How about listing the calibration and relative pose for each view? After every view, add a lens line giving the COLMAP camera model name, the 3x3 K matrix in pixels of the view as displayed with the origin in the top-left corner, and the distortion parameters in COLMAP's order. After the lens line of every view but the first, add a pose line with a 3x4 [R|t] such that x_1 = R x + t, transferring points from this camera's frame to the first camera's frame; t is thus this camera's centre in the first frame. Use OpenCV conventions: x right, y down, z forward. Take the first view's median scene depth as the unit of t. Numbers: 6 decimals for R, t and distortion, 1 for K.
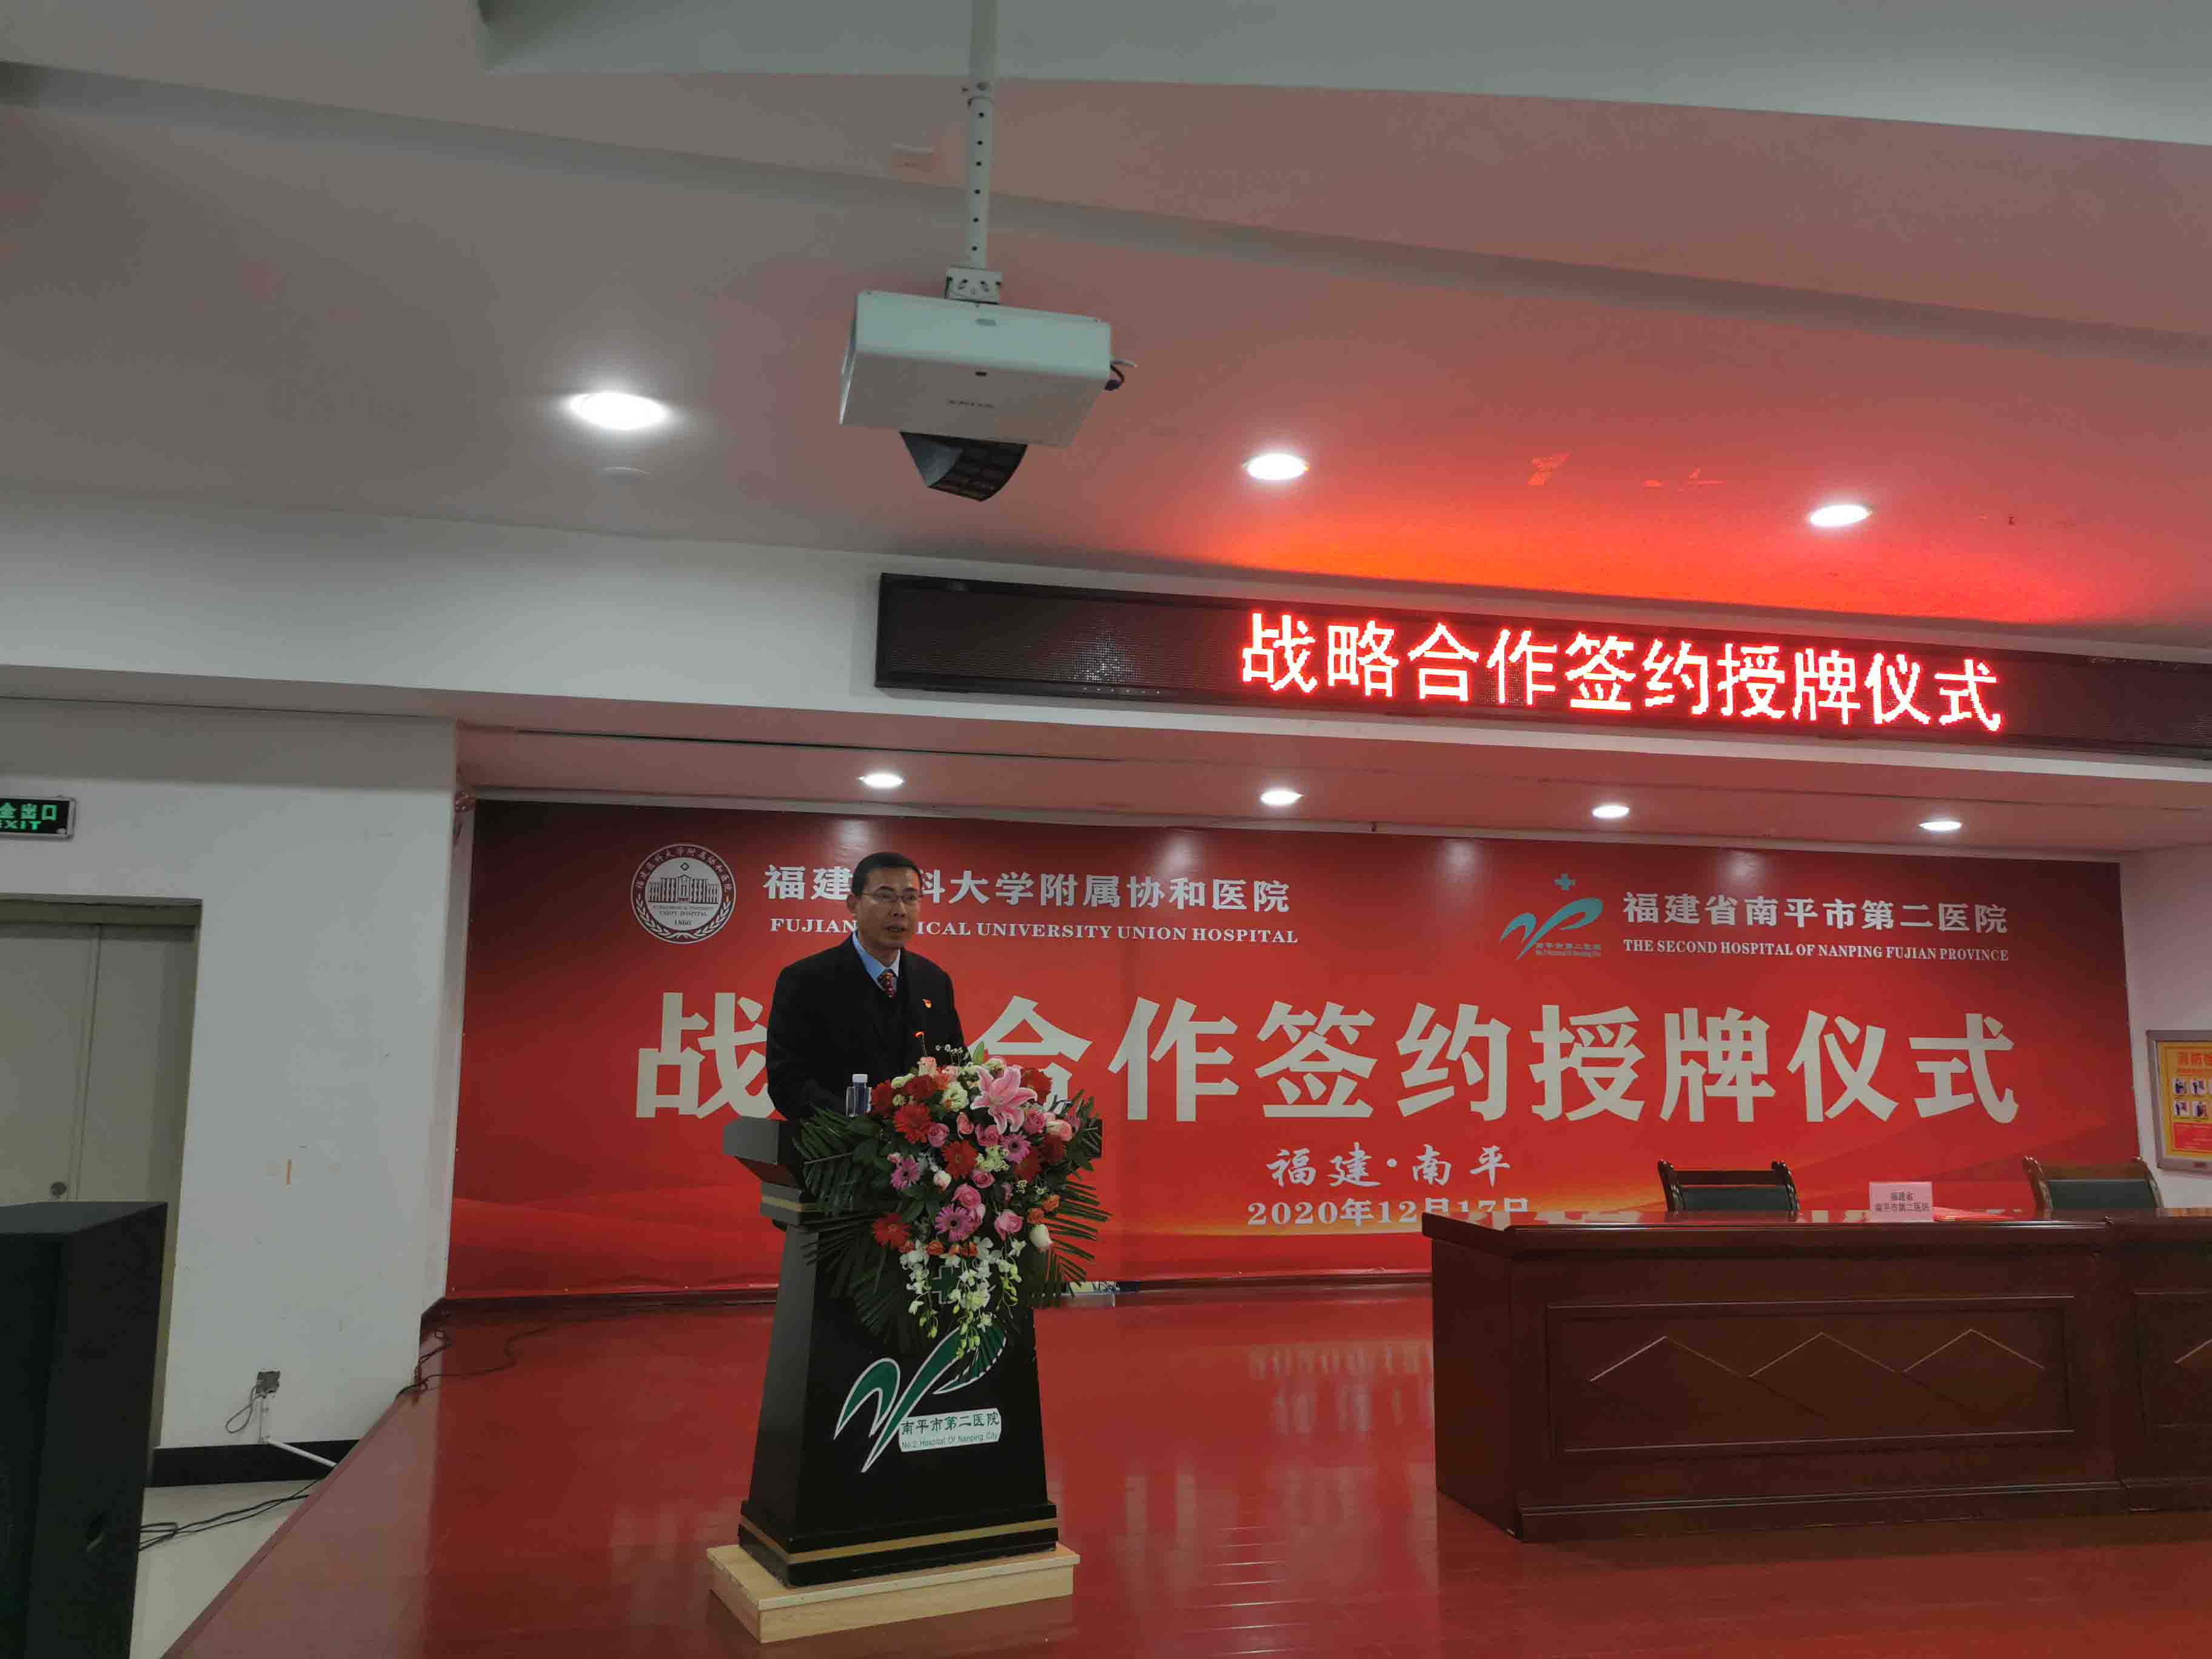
lens RADIAL K [[1672.3, 0, 1099.9], [0, 1672.3, 830.8], [0, 0, 1]] dist [0.045245, -0.021986]
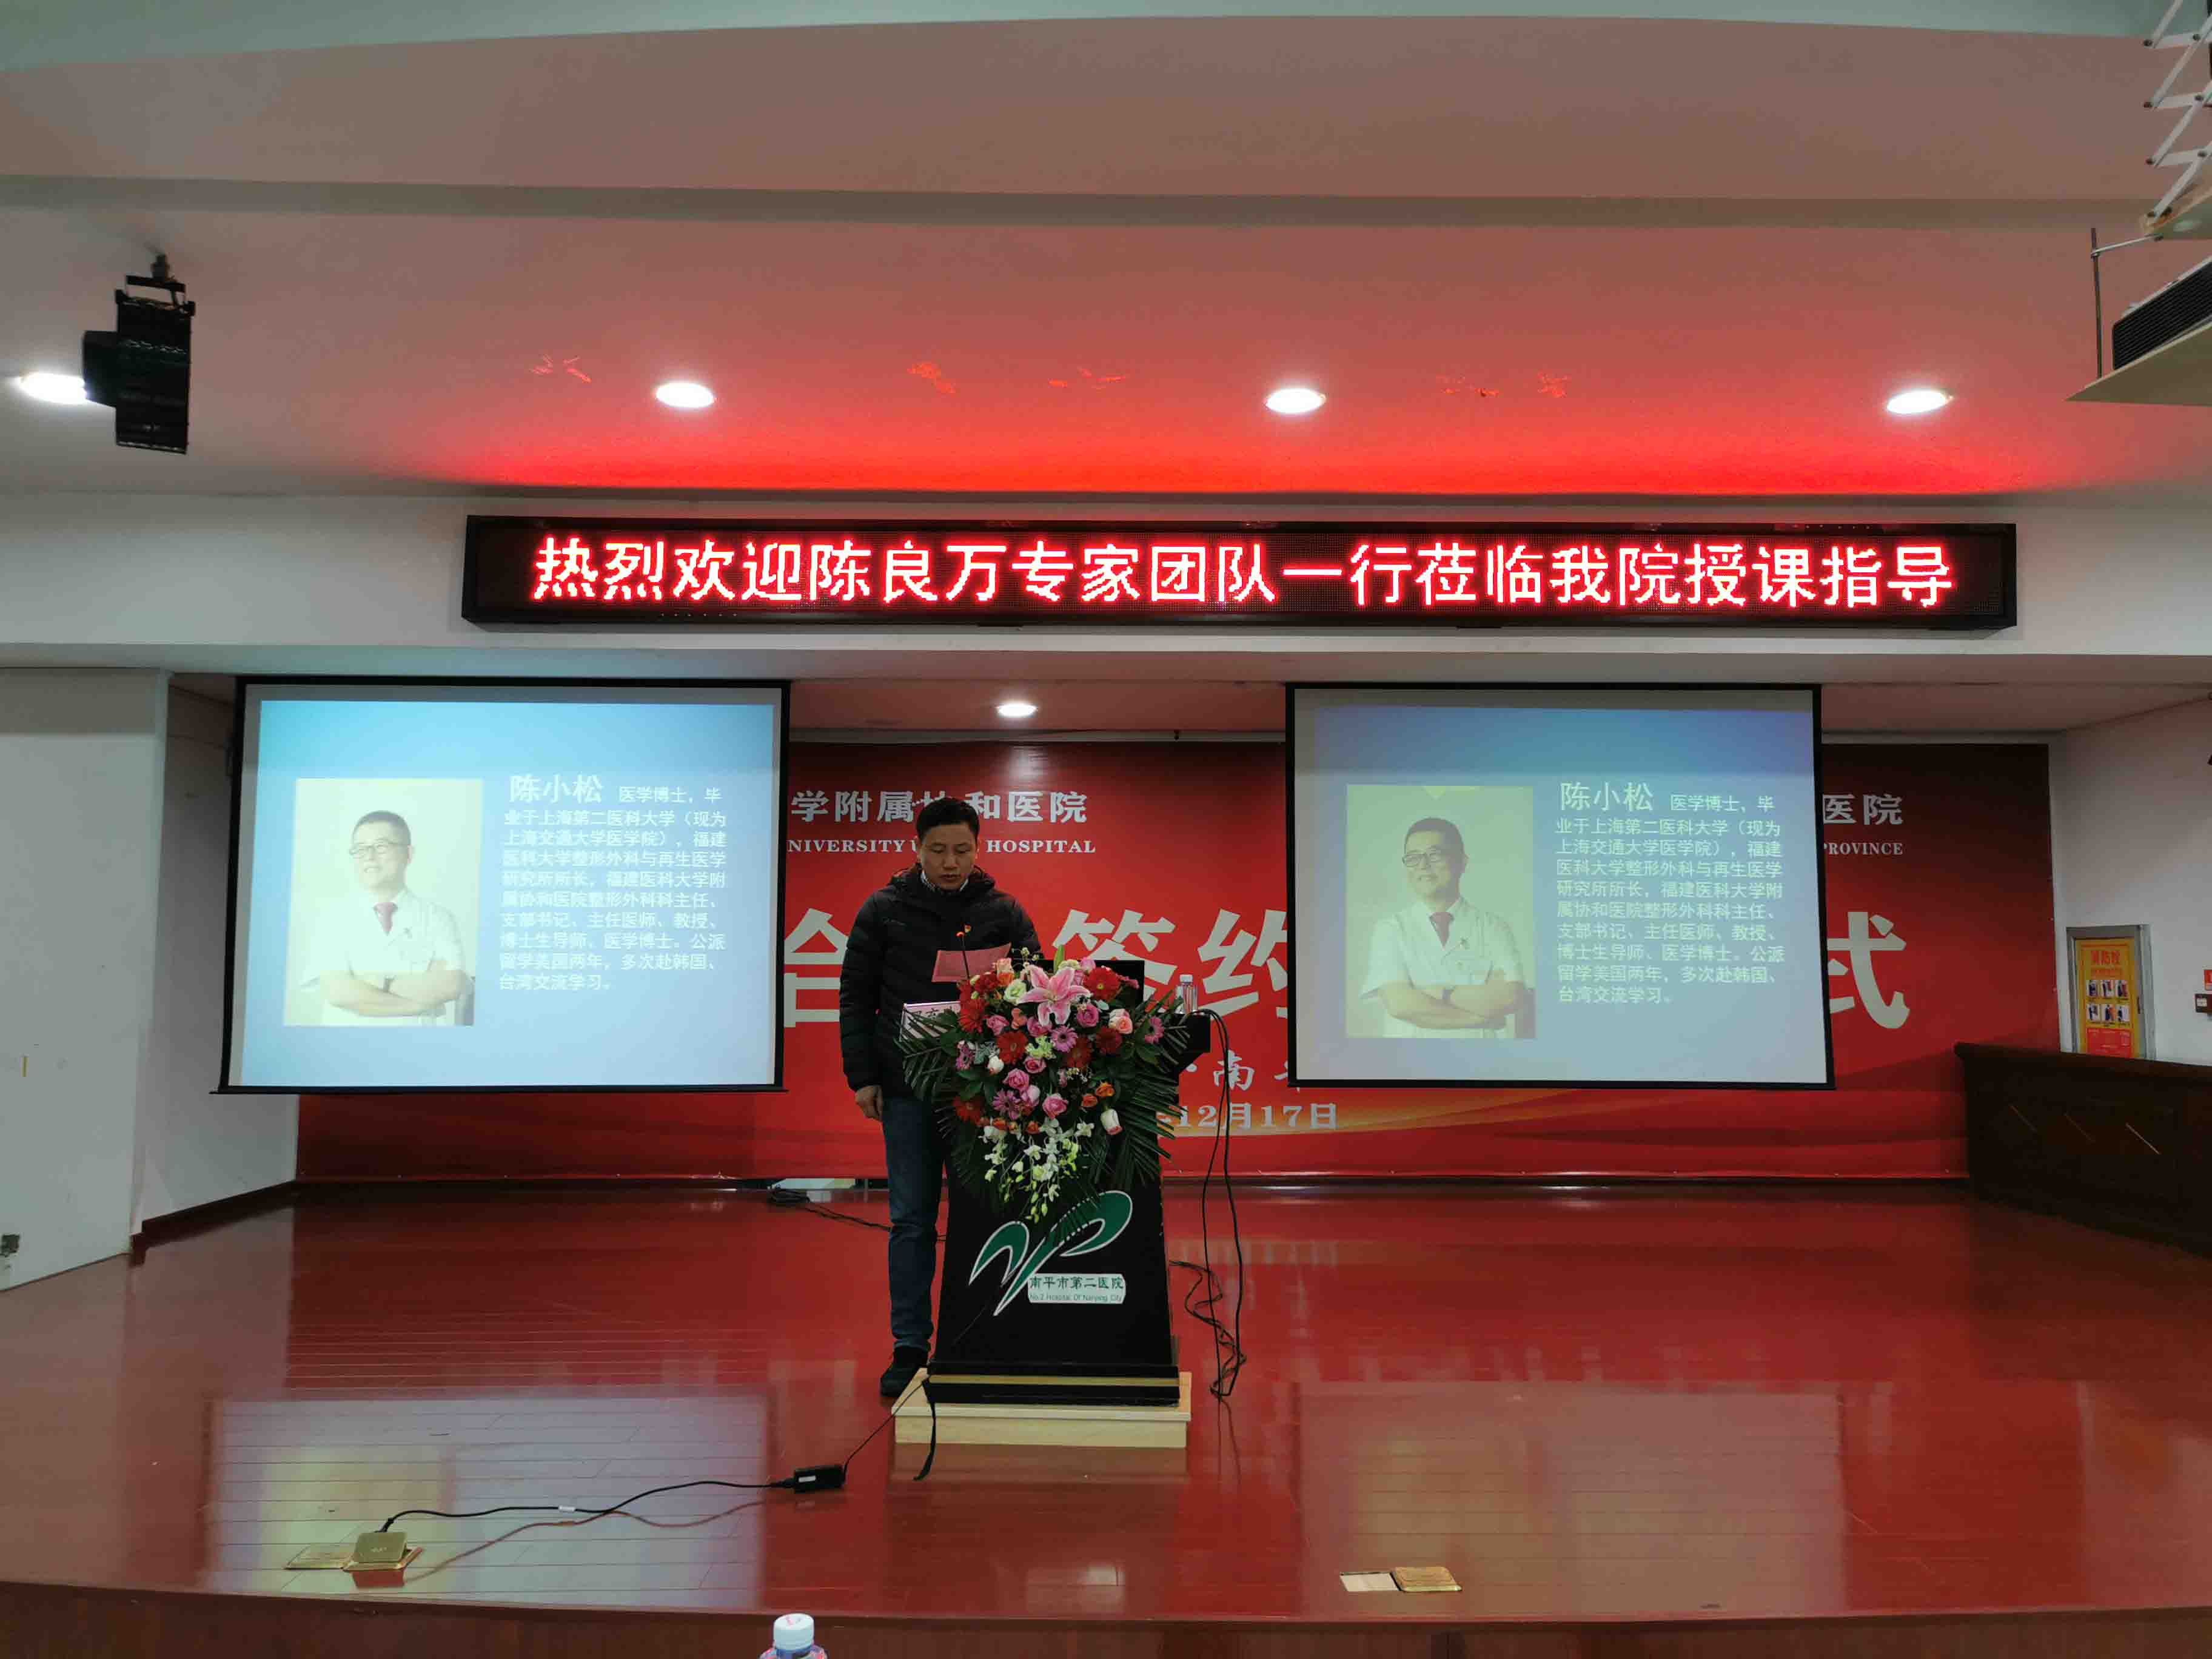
lens RADIAL K [[1672.3, 0, 1107.1], [0, 1672.3, 828.0], [0, 0, 1]] dist [0.045245, -0.021986]
pose [[0.978871, -0.024435, -0.203011, 0.343375], [0.033735, 0.998528, 0.042476, 0.009821], [0.201674, -0.048427, 0.978255, 0.012078]]
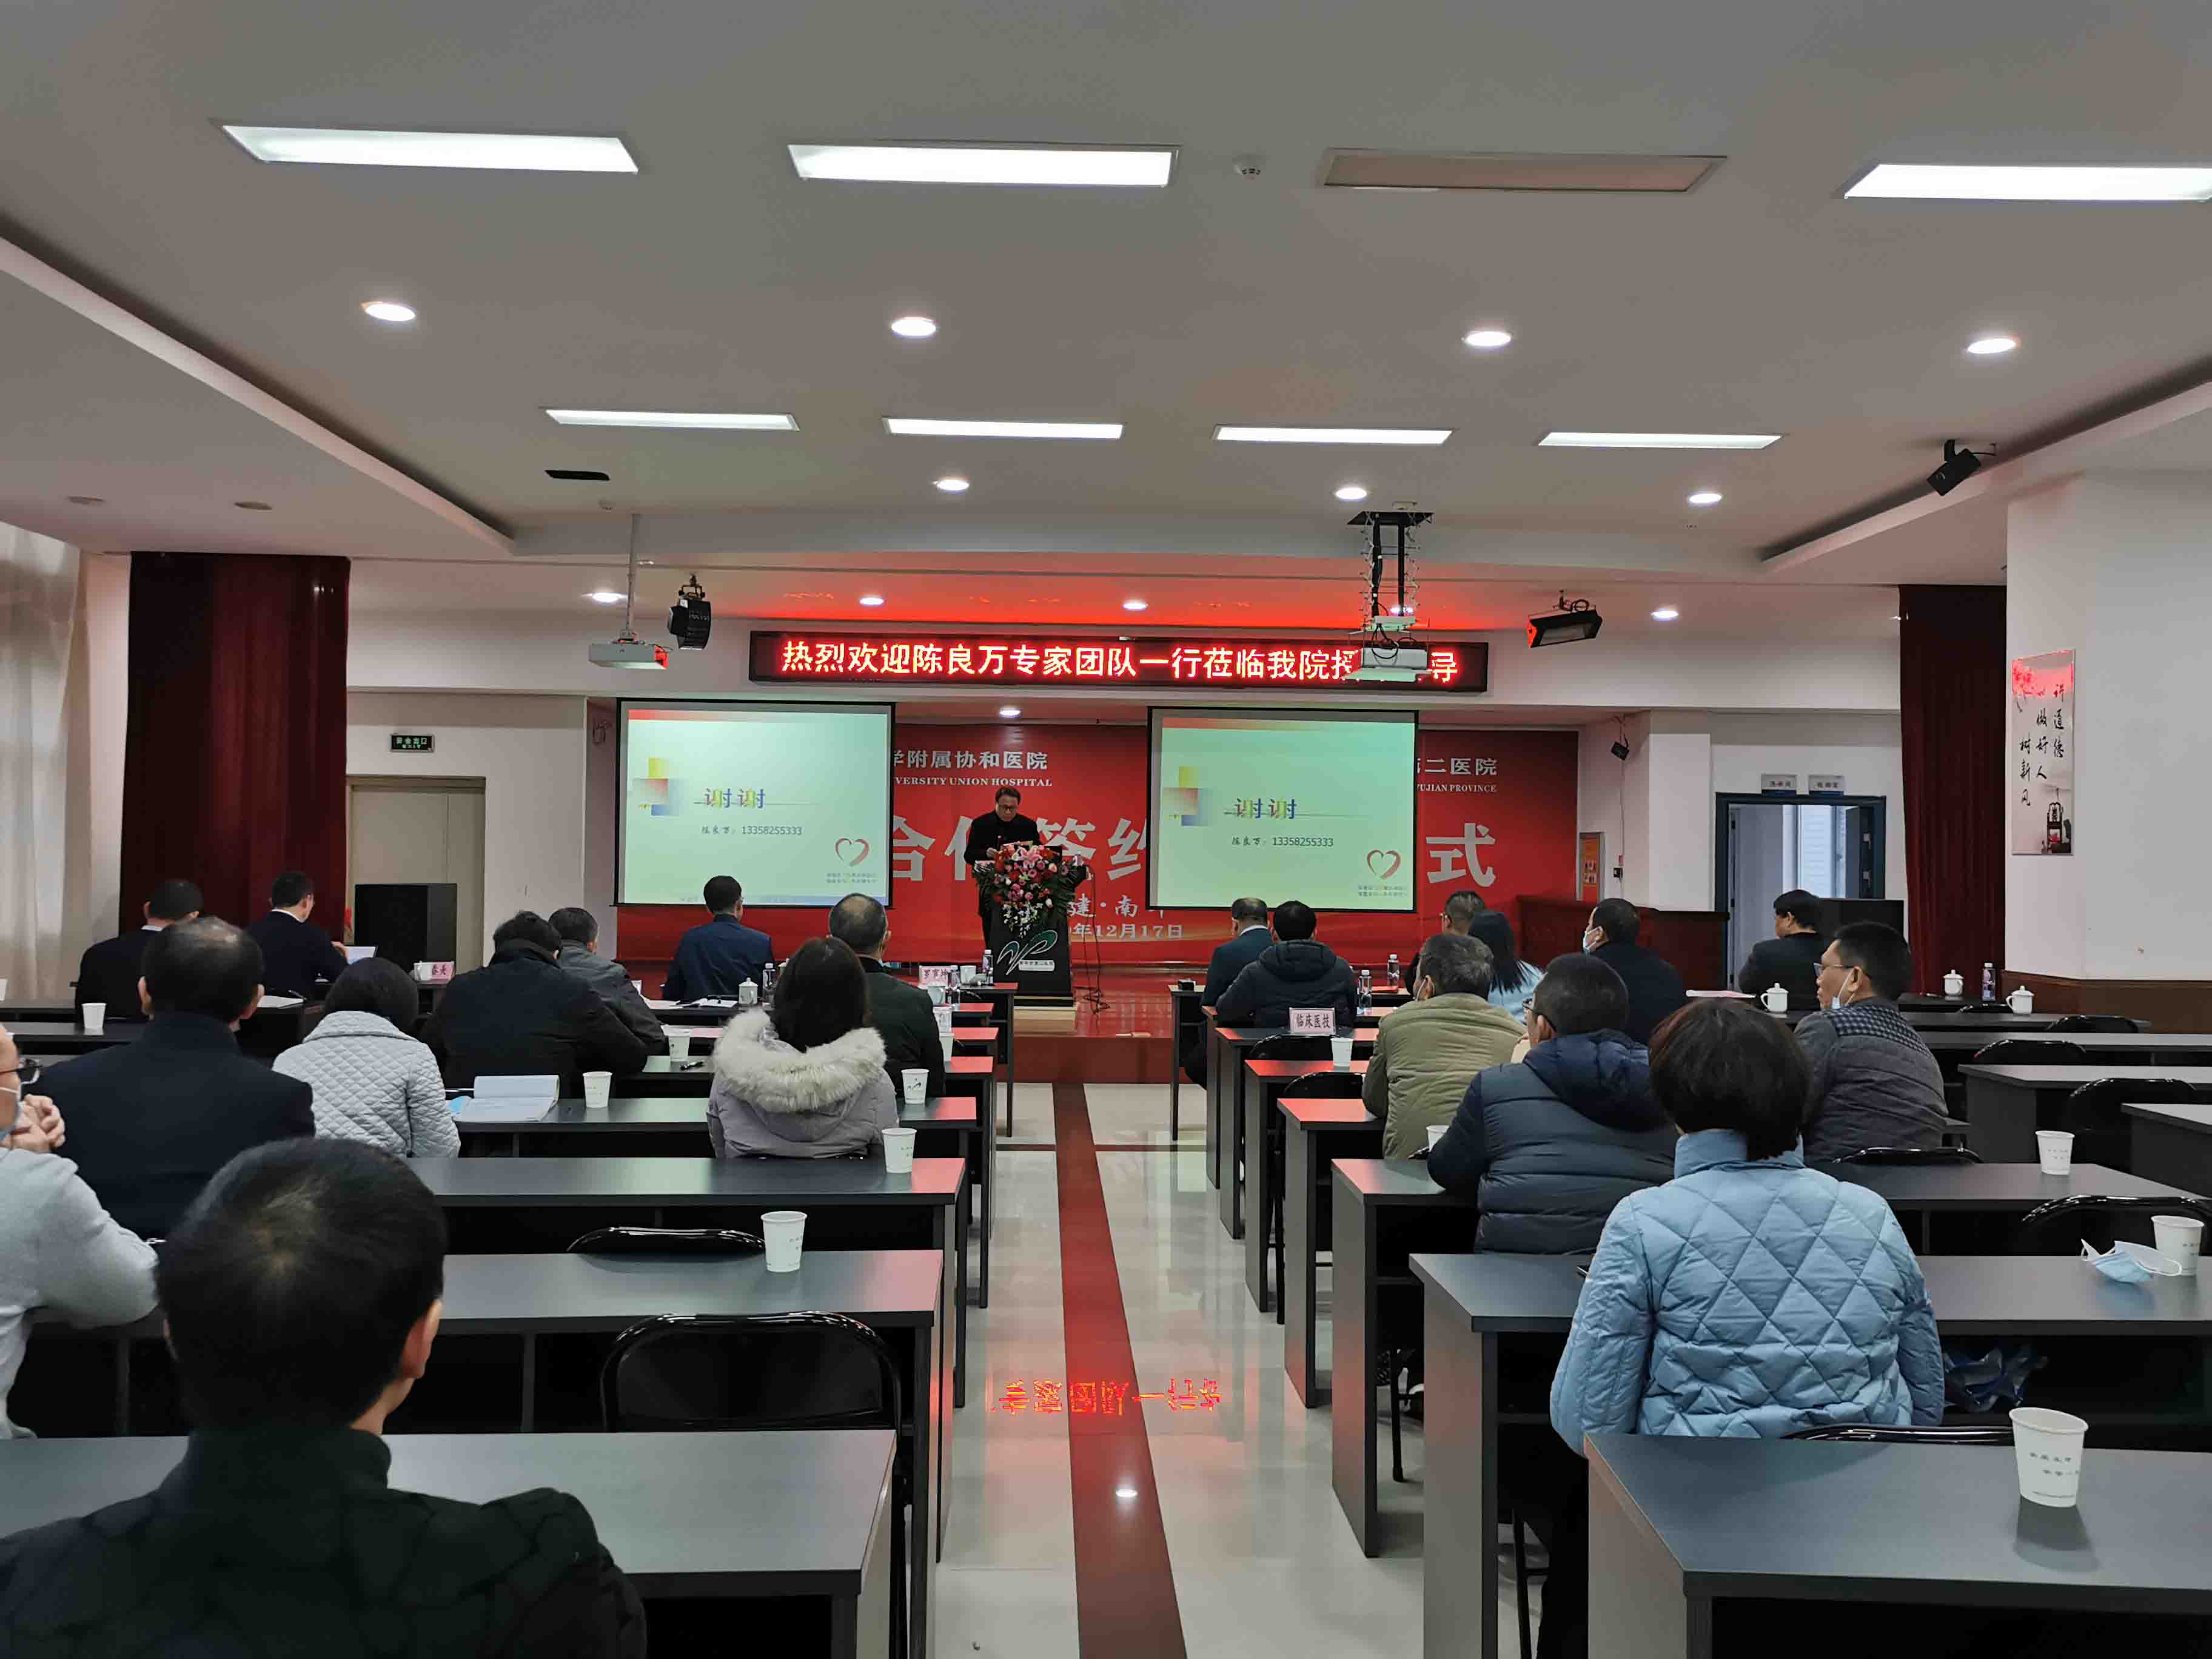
lens RADIAL K [[1672.3, 0, 1109.7], [0, 1672.3, 829.1], [0, 0, 1]] dist [0.045245, -0.021986]
pose [[0.982454, 0.000308, -0.186503, 0.540725], [0.020963, 0.993479, 0.112071, -0.093060], [0.185321, -0.114014, 0.976041, -0.806590]]
